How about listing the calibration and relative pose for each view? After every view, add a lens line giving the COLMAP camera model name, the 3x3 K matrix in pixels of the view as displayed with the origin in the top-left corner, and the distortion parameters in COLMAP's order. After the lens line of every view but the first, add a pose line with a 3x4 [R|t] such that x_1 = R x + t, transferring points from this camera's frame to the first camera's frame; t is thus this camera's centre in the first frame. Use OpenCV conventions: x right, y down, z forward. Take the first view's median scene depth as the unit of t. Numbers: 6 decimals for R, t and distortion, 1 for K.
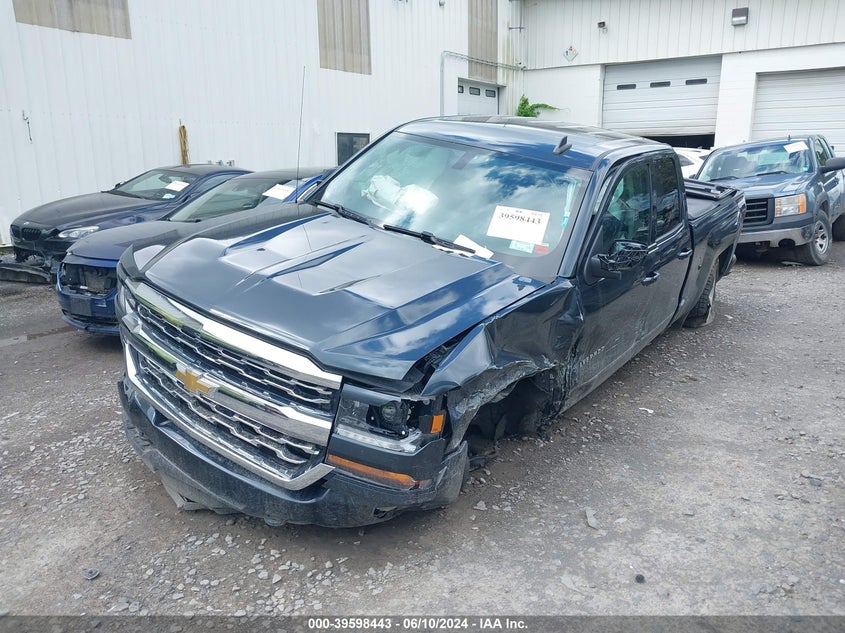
lens RADIAL K [[664.3, 0, 423.5], [0, 664.3, 314.9], [0, 0, 1]] dist [-0.002662, -0.002565]
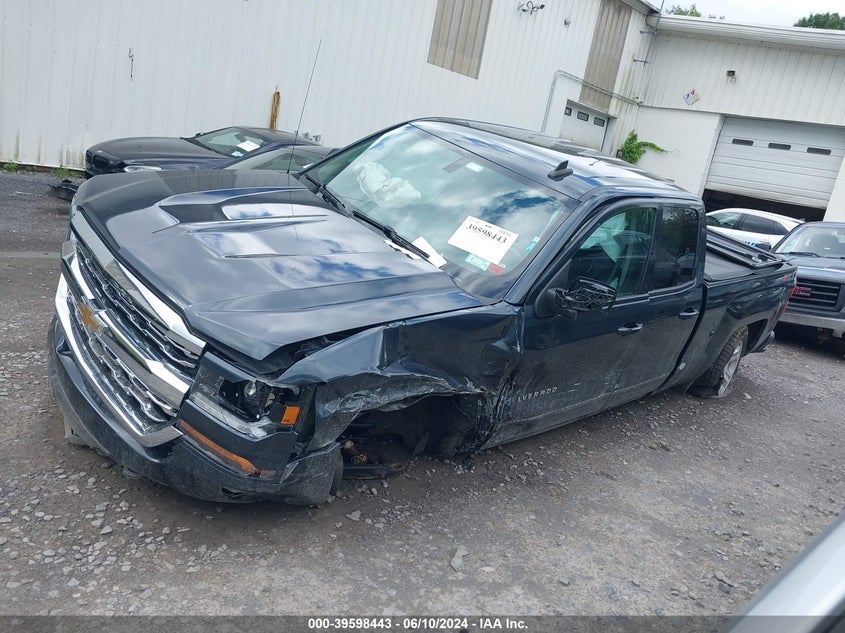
lens RADIAL K [[664.3, 0, 422.7], [0, 664.3, 317.4], [0, 0, 1]] dist [-0.002662, -0.002565]
pose [[0.967484, 0.225372, -0.114810, 0.172787], [-0.226089, 0.974082, 0.006916, -0.012864], [0.113393, 0.019266, 0.993363, 0.047514]]
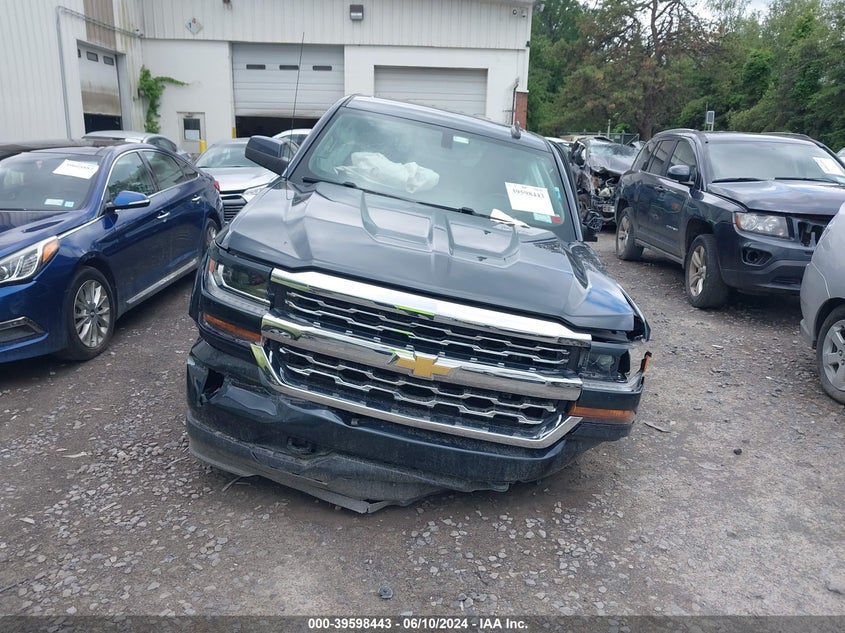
lens RADIAL K [[664.3, 0, 424.7], [0, 664.3, 317.0], [0, 0, 1]] dist [-0.002662, -0.002565]
pose [[0.819698, -0.118005, 0.560508, -0.593742], [0.100267, 0.993000, 0.062425, -0.020973], [-0.563951, 0.005031, 0.825793, 0.142895]]
